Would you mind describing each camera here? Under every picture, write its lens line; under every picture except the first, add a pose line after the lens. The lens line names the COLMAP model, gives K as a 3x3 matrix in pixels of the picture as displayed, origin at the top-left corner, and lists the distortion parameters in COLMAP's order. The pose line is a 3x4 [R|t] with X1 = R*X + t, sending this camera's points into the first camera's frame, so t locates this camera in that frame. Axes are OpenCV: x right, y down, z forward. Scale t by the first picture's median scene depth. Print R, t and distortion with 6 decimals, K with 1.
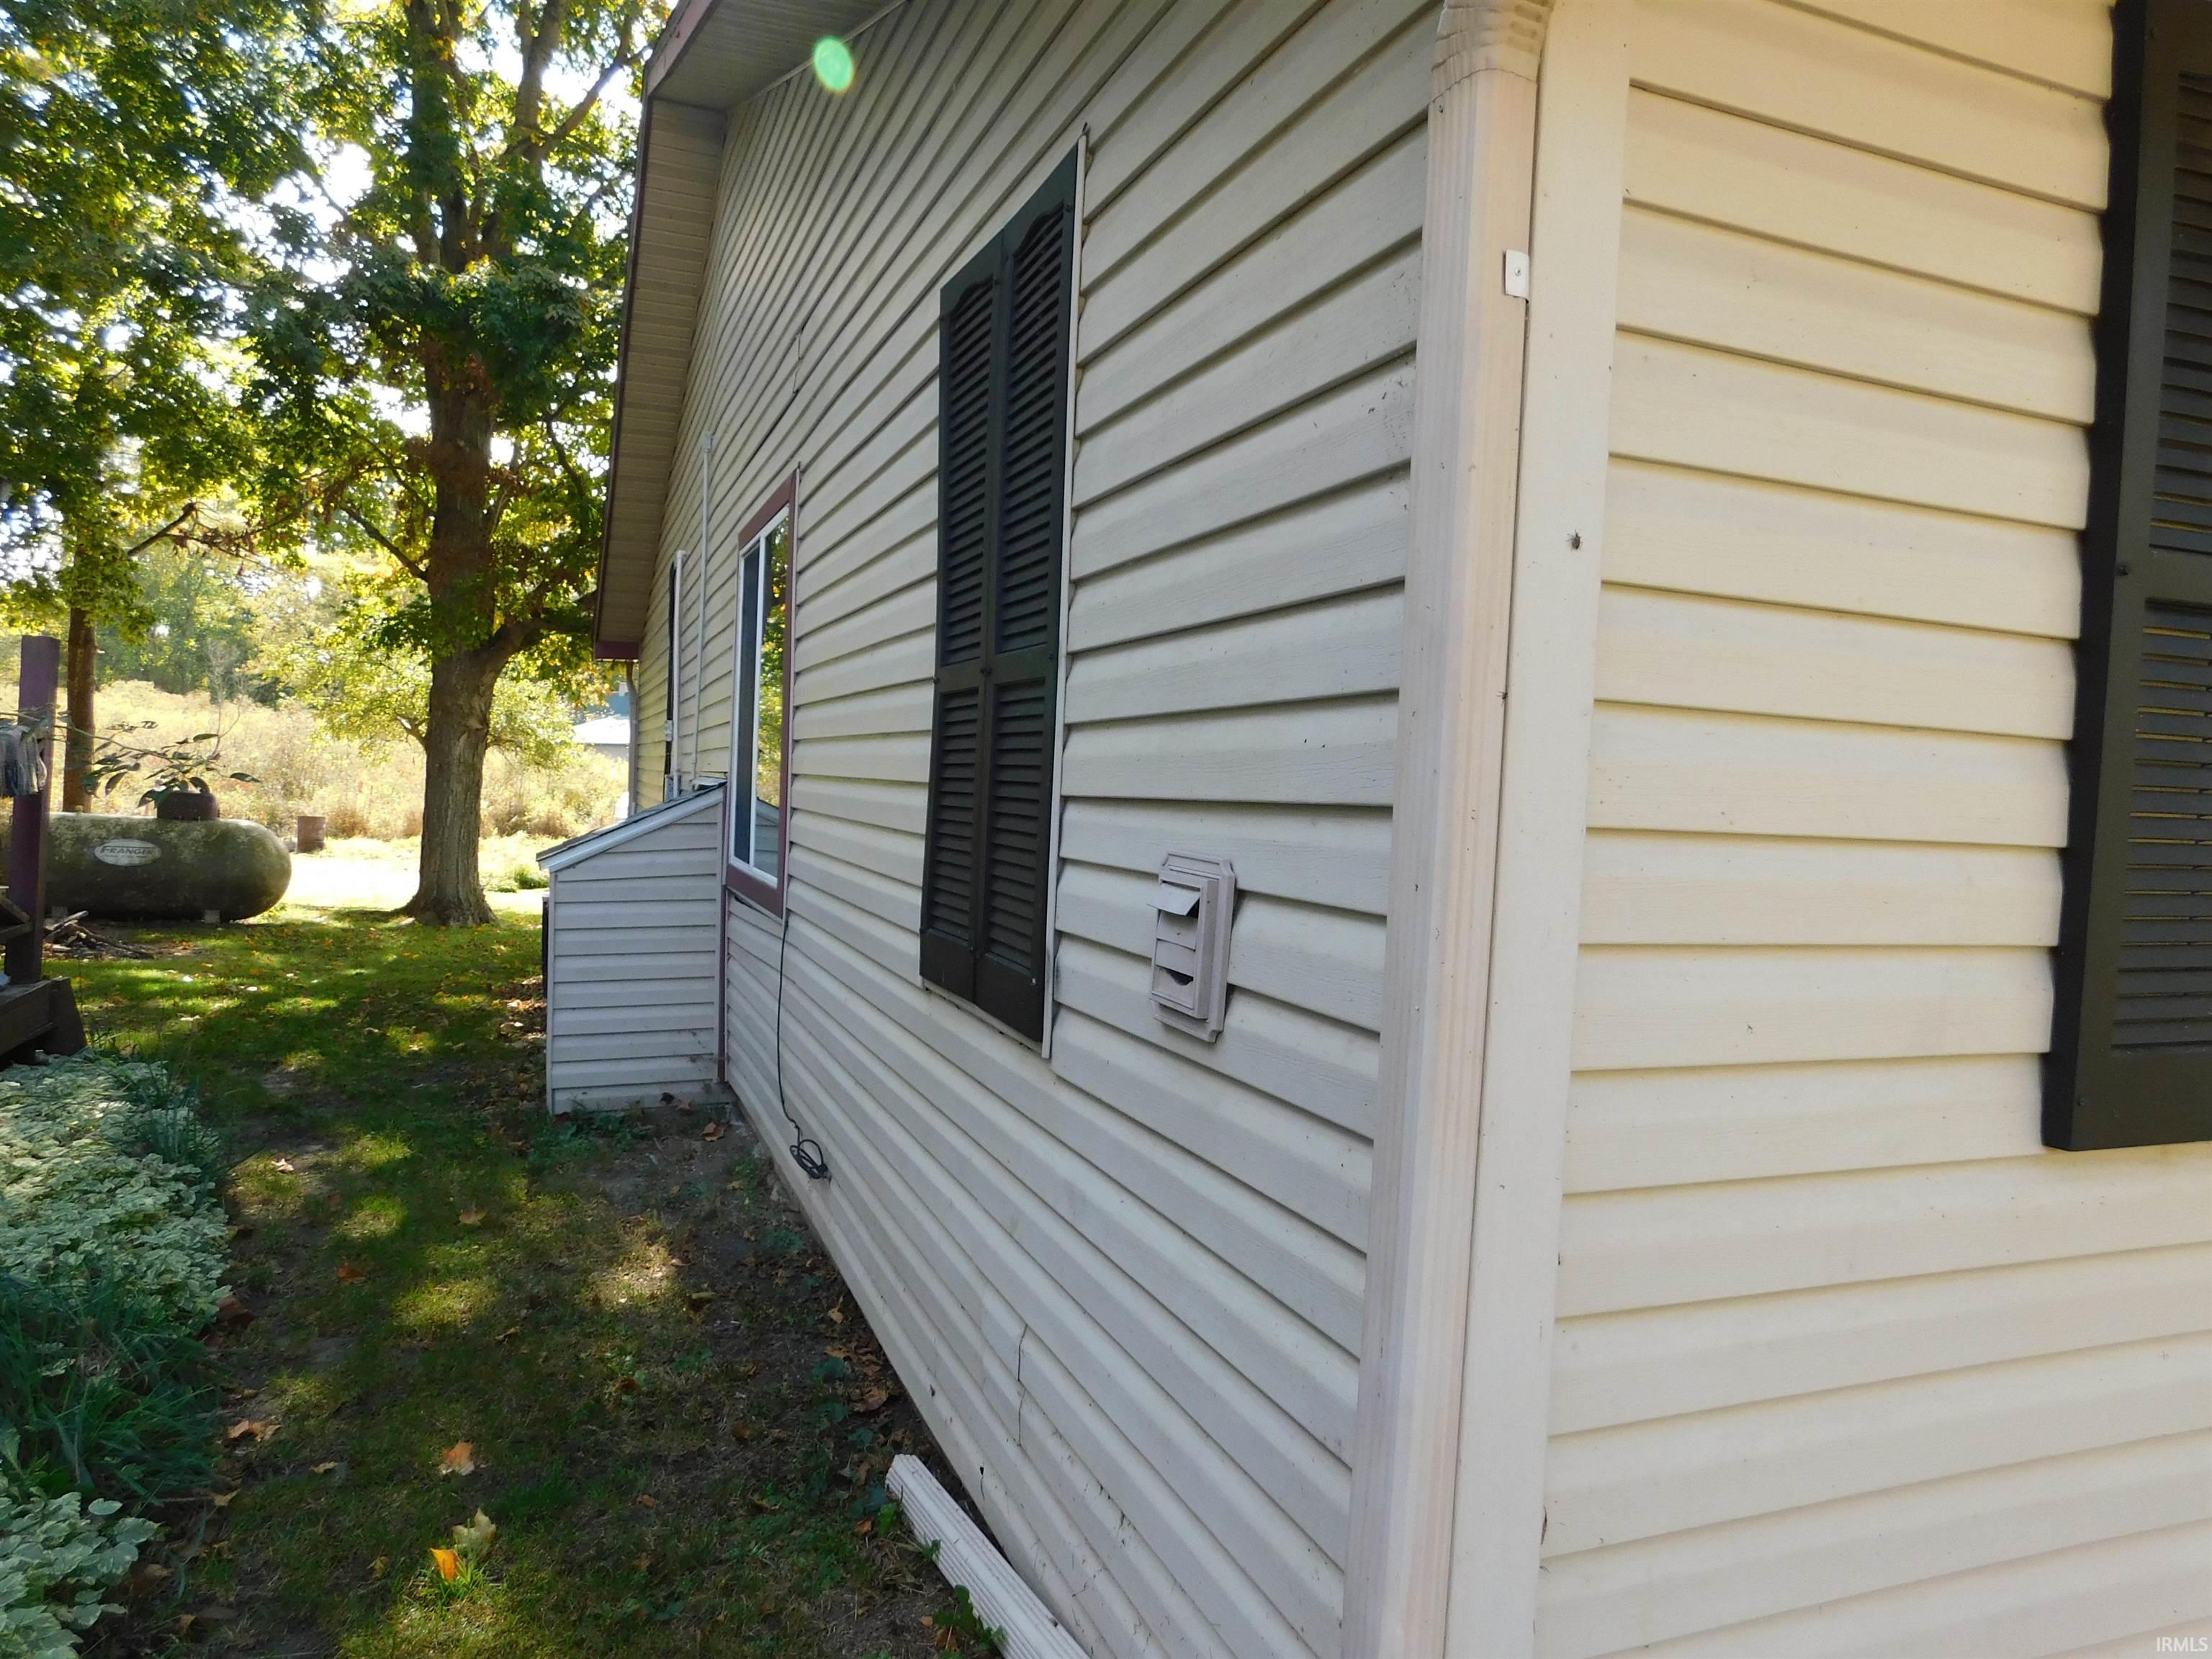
lens RADIAL K [[1461.4, 0, 1106.0], [0, 1461.4, 829.5], [0, 0, 1]] dist [-0.047099, 0.006527]
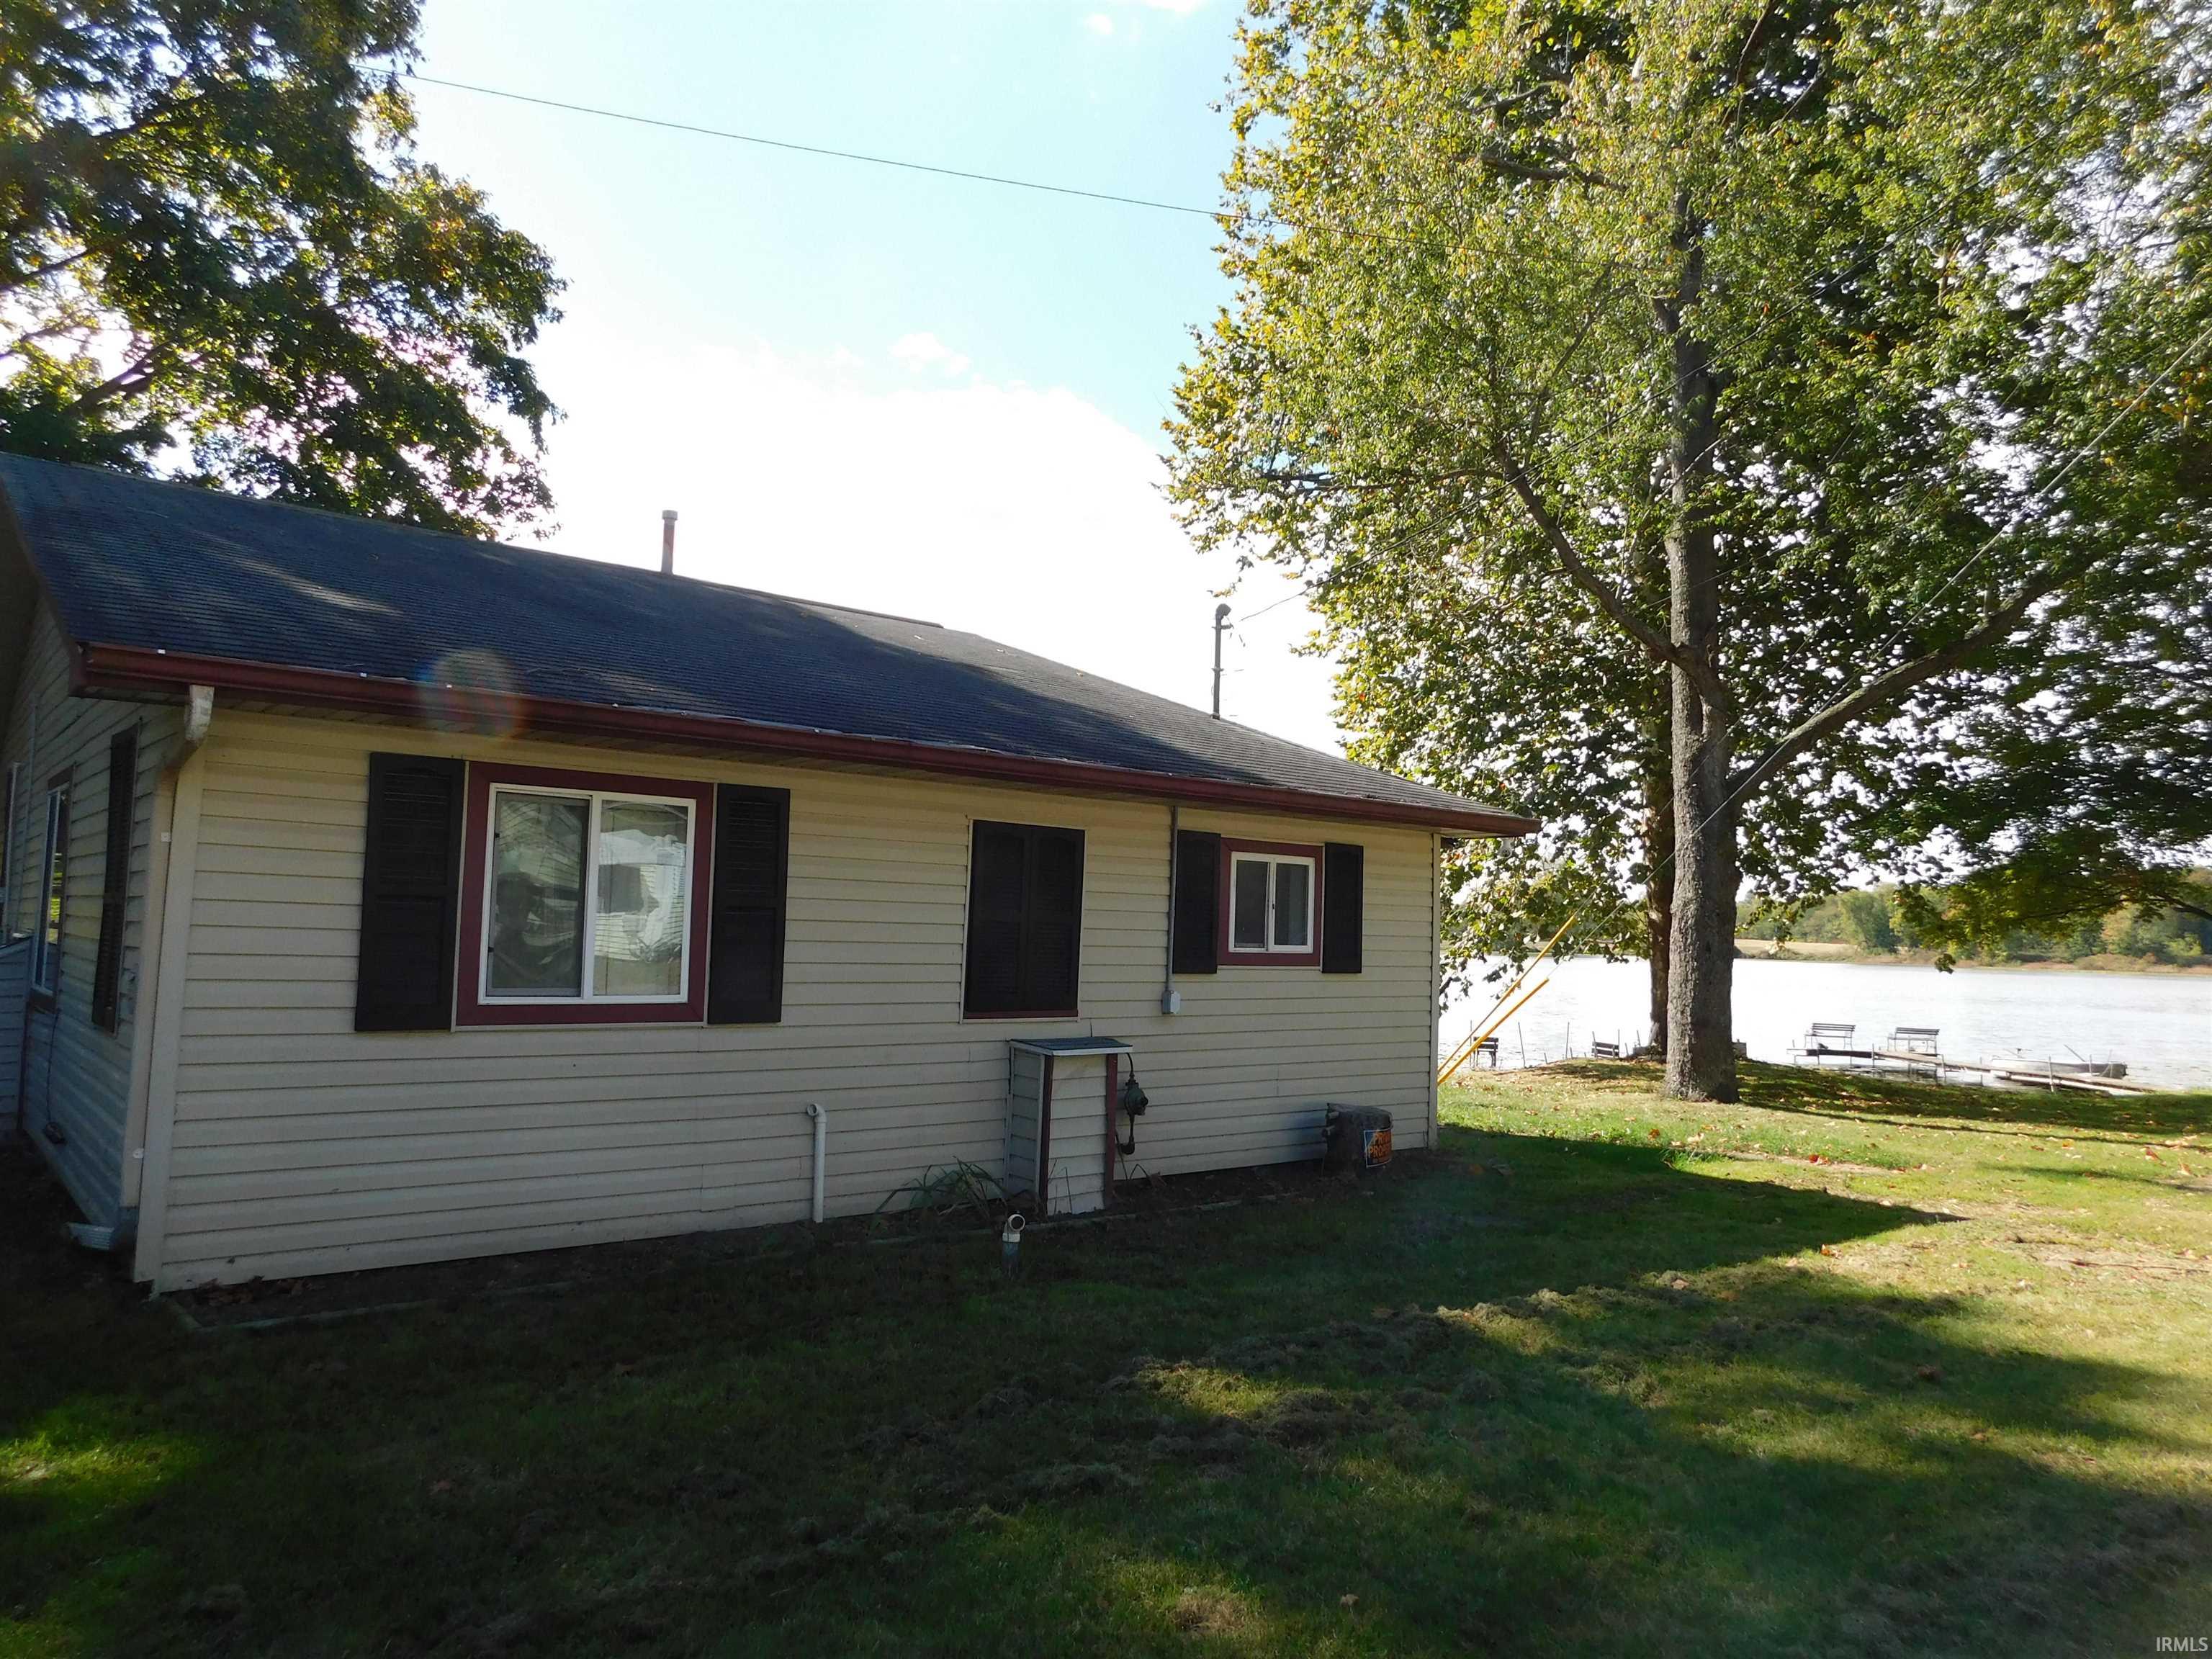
lens RADIAL K [[1461.4, 0, 1106.0], [0, 1461.4, 829.5], [0, 0, 1]] dist [-0.047099, 0.006527]
pose [[0.939087, 0.016383, 0.343289, 0.603807], [0.017140, 0.995387, -0.094393, 0.037997], [-0.343252, 0.094527, 0.934474, -1.707224]]
